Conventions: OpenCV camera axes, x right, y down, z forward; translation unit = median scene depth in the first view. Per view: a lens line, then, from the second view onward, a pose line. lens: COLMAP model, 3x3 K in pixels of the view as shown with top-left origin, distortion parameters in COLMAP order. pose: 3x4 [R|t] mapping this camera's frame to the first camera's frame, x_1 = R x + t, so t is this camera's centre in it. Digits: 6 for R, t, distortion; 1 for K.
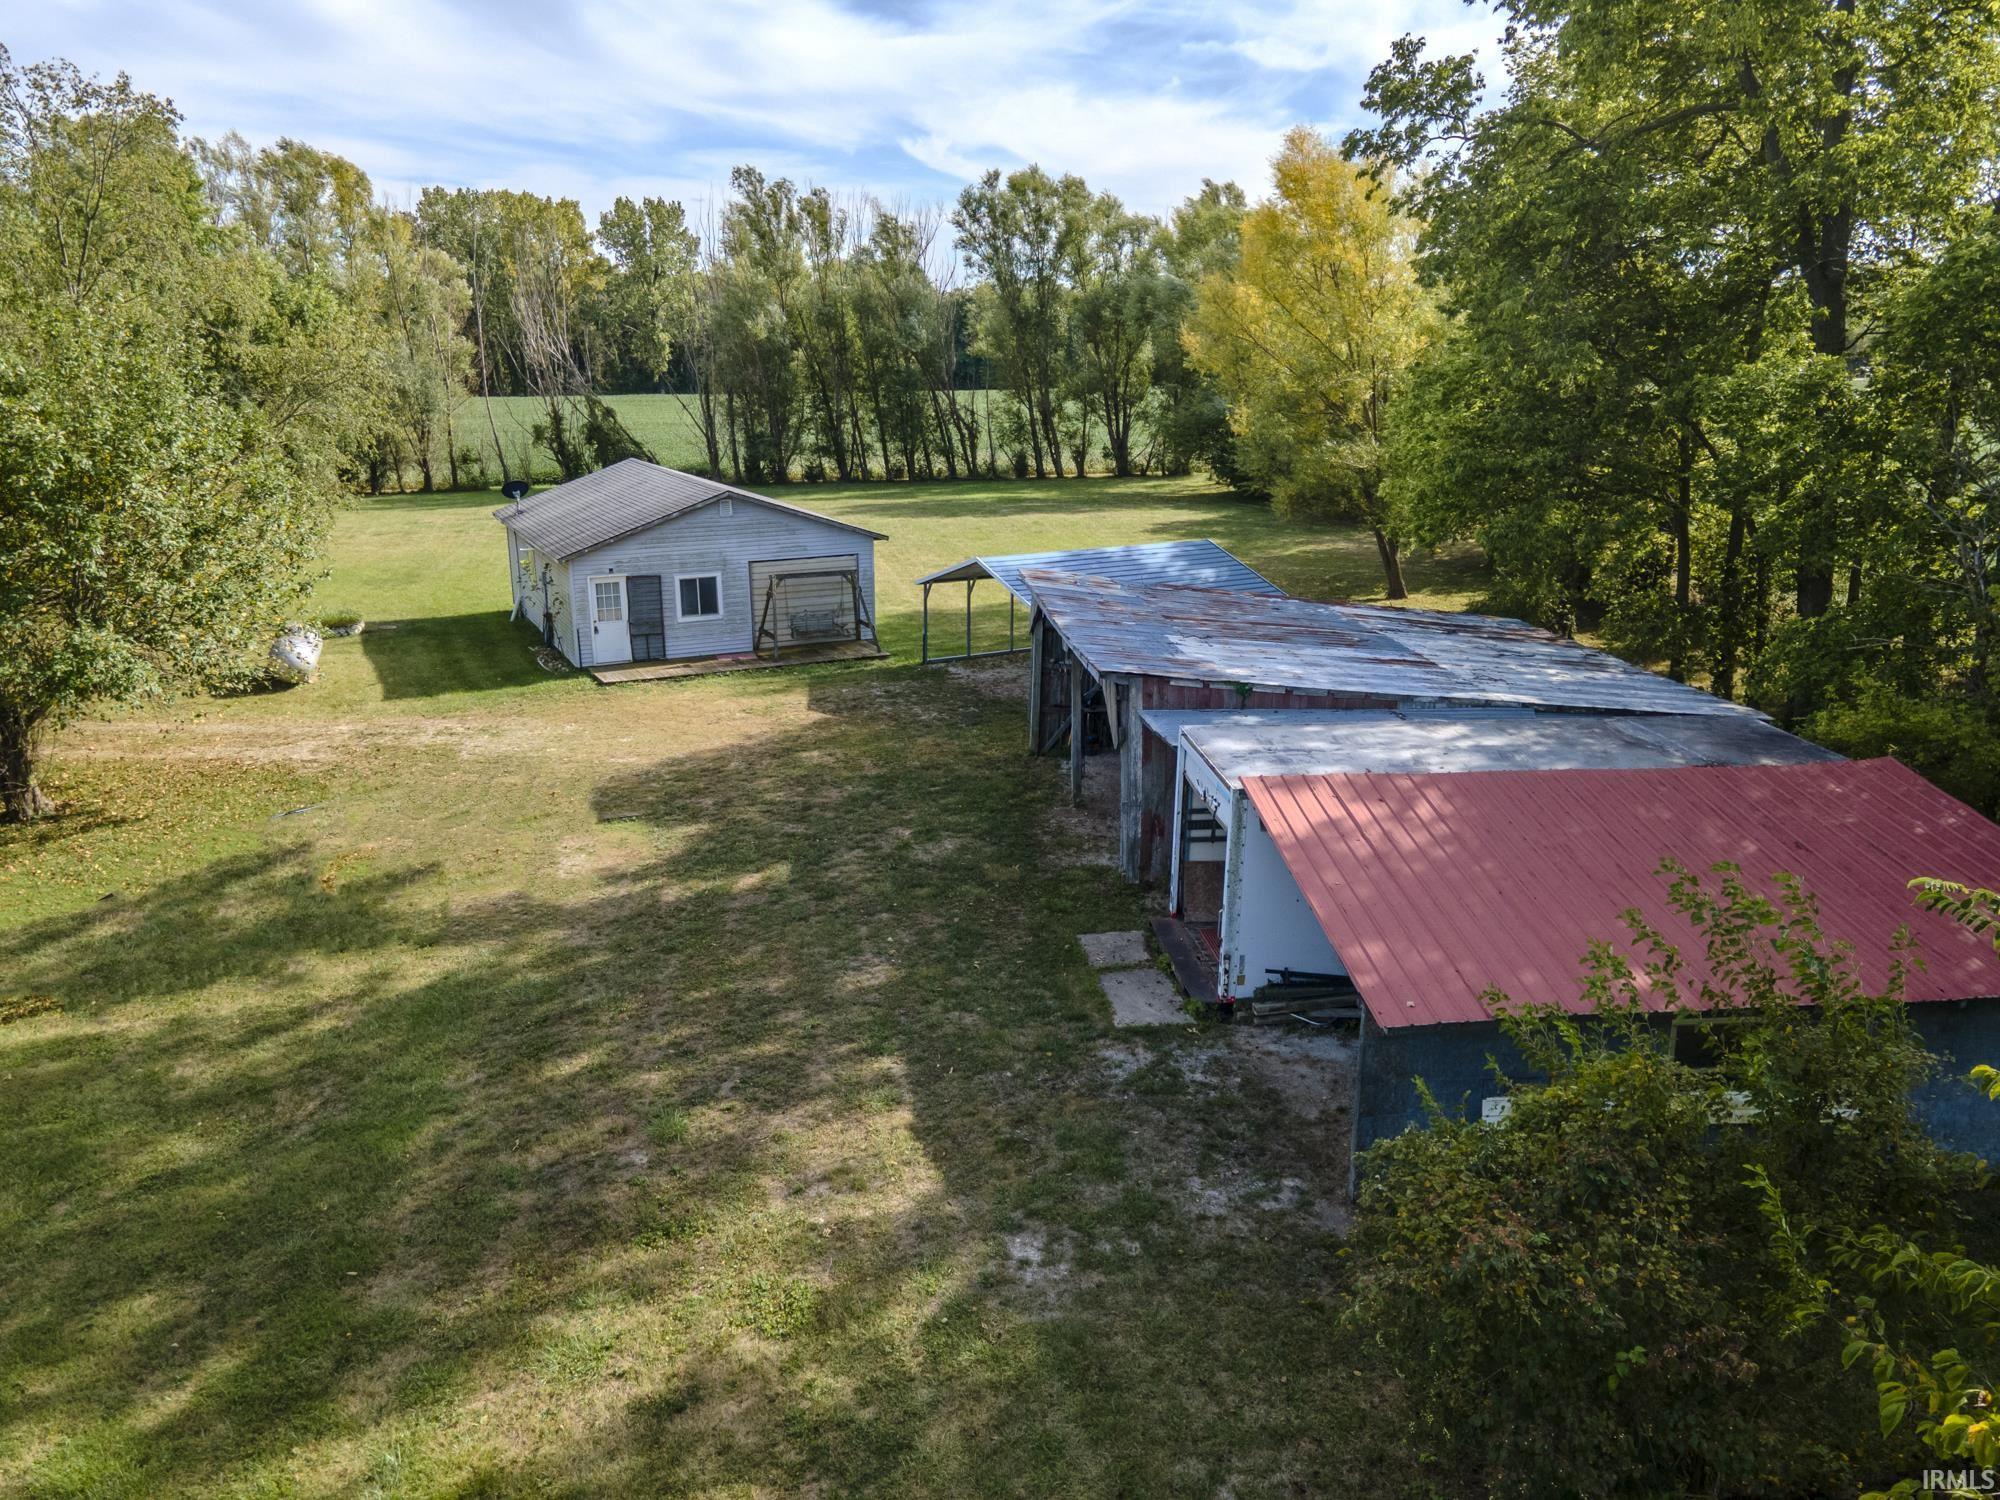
lens RADIAL K [[1451.5, 0, 995.0], [0, 1451.5, 740.6], [0, 0, 1]] dist [0.037882, 0.009117]
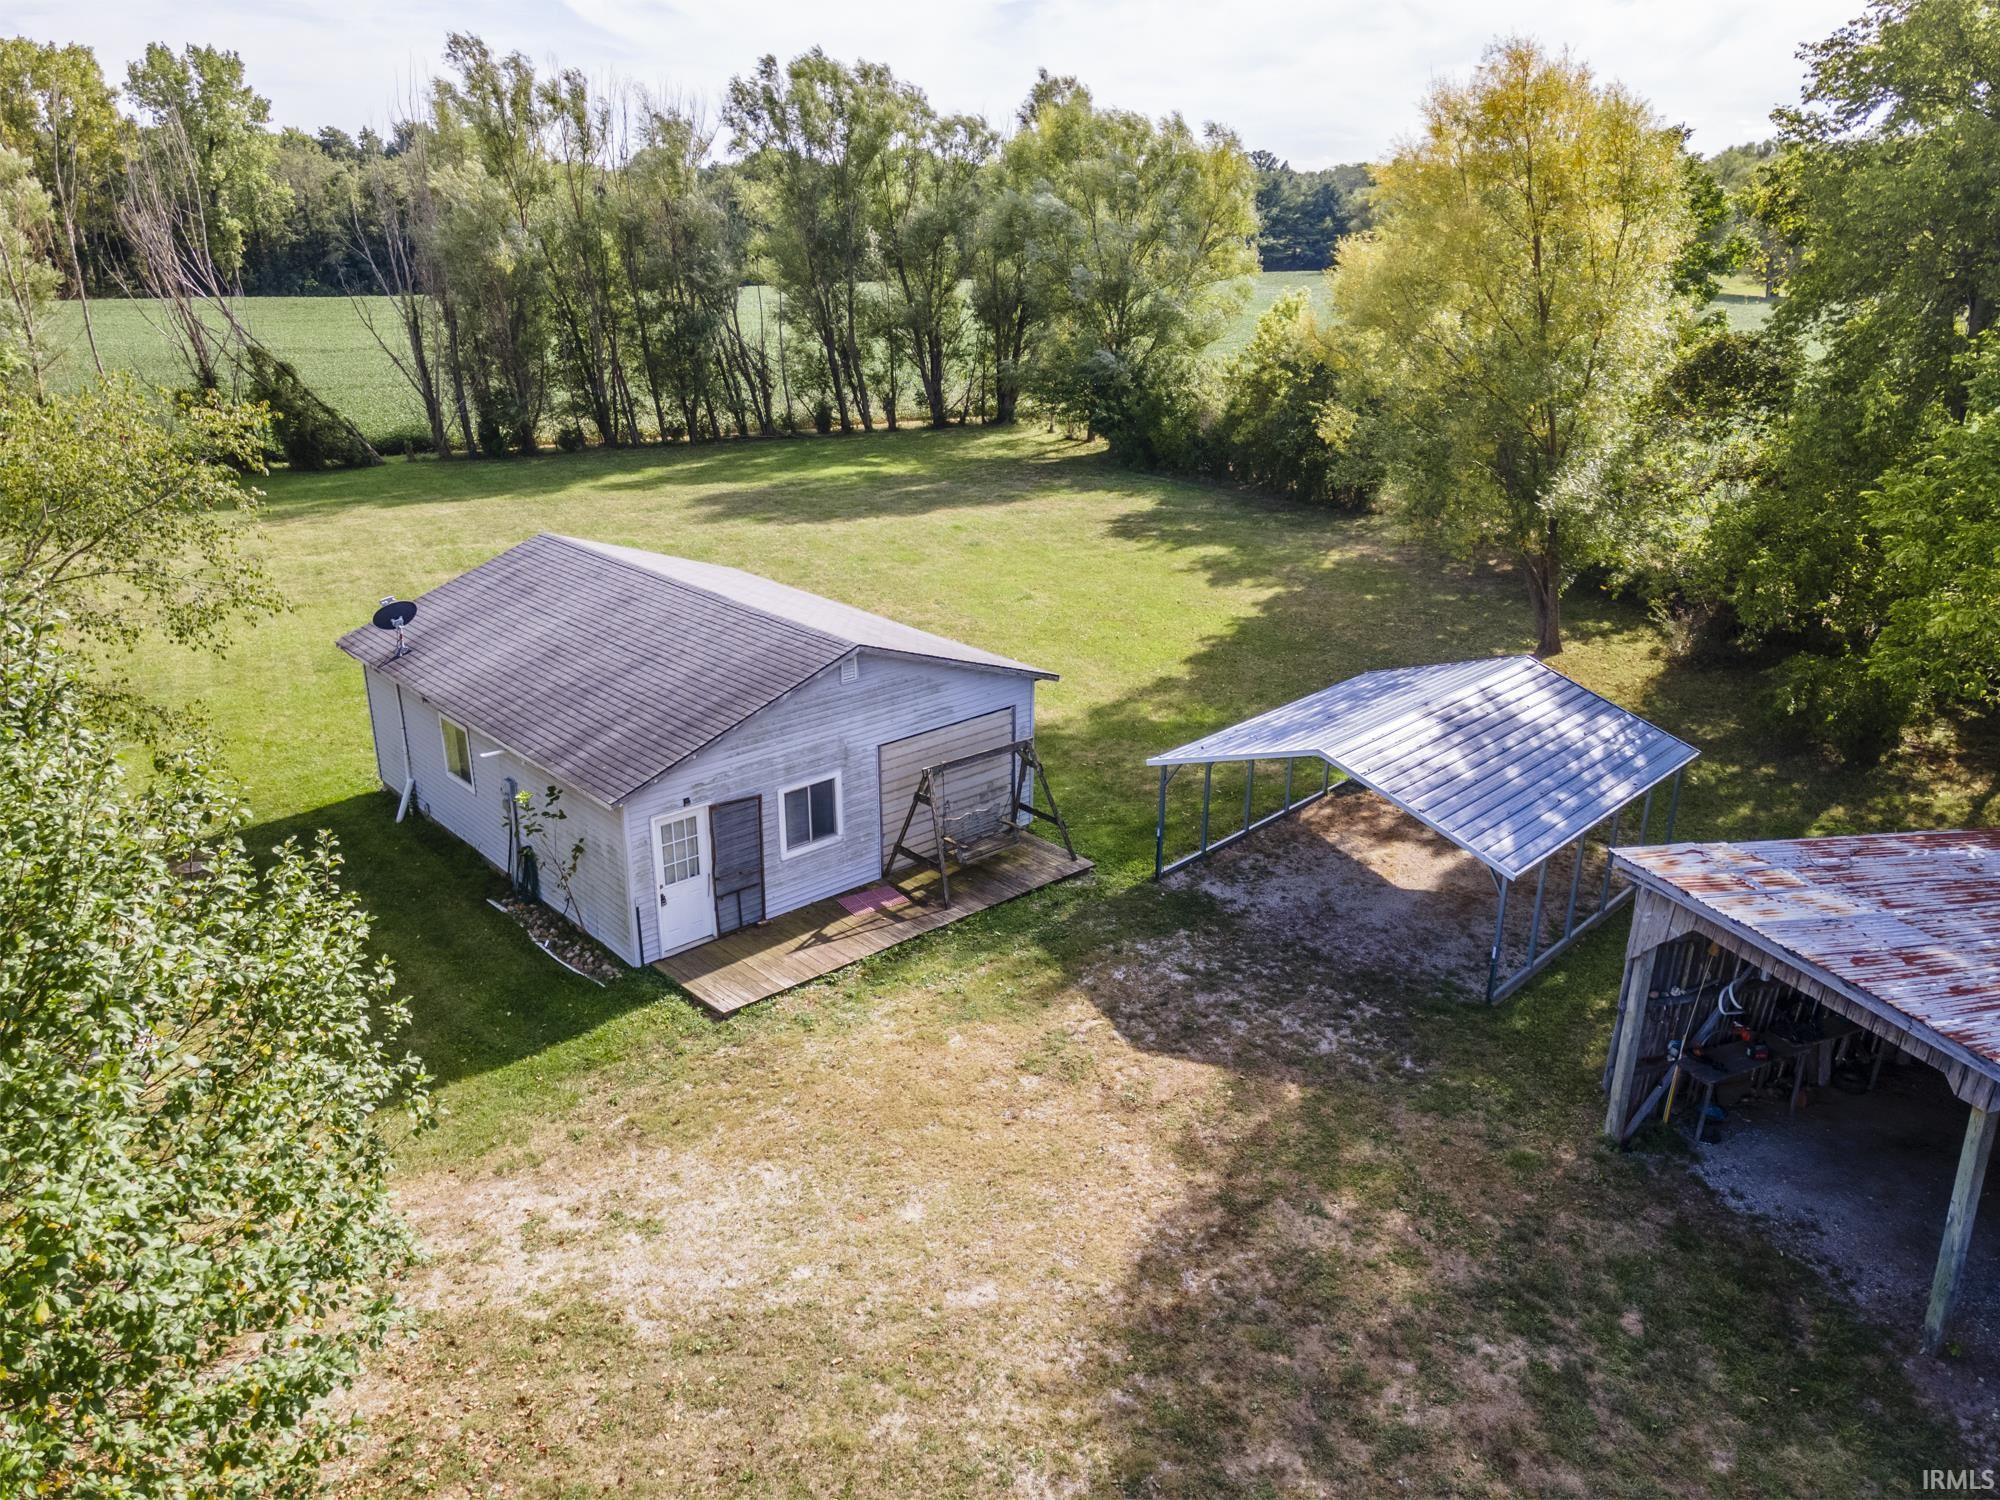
lens RADIAL K [[1451.5, 0, 995.0], [0, 1451.5, 740.6], [0, 0, 1]] dist [0.037882, 0.009117]
pose [[0.962604, -0.088066, 0.256200, -0.120037], [0.067355, 0.993793, 0.088539, -0.075793], [-0.262407, -0.067972, 0.962560, 0.167556]]
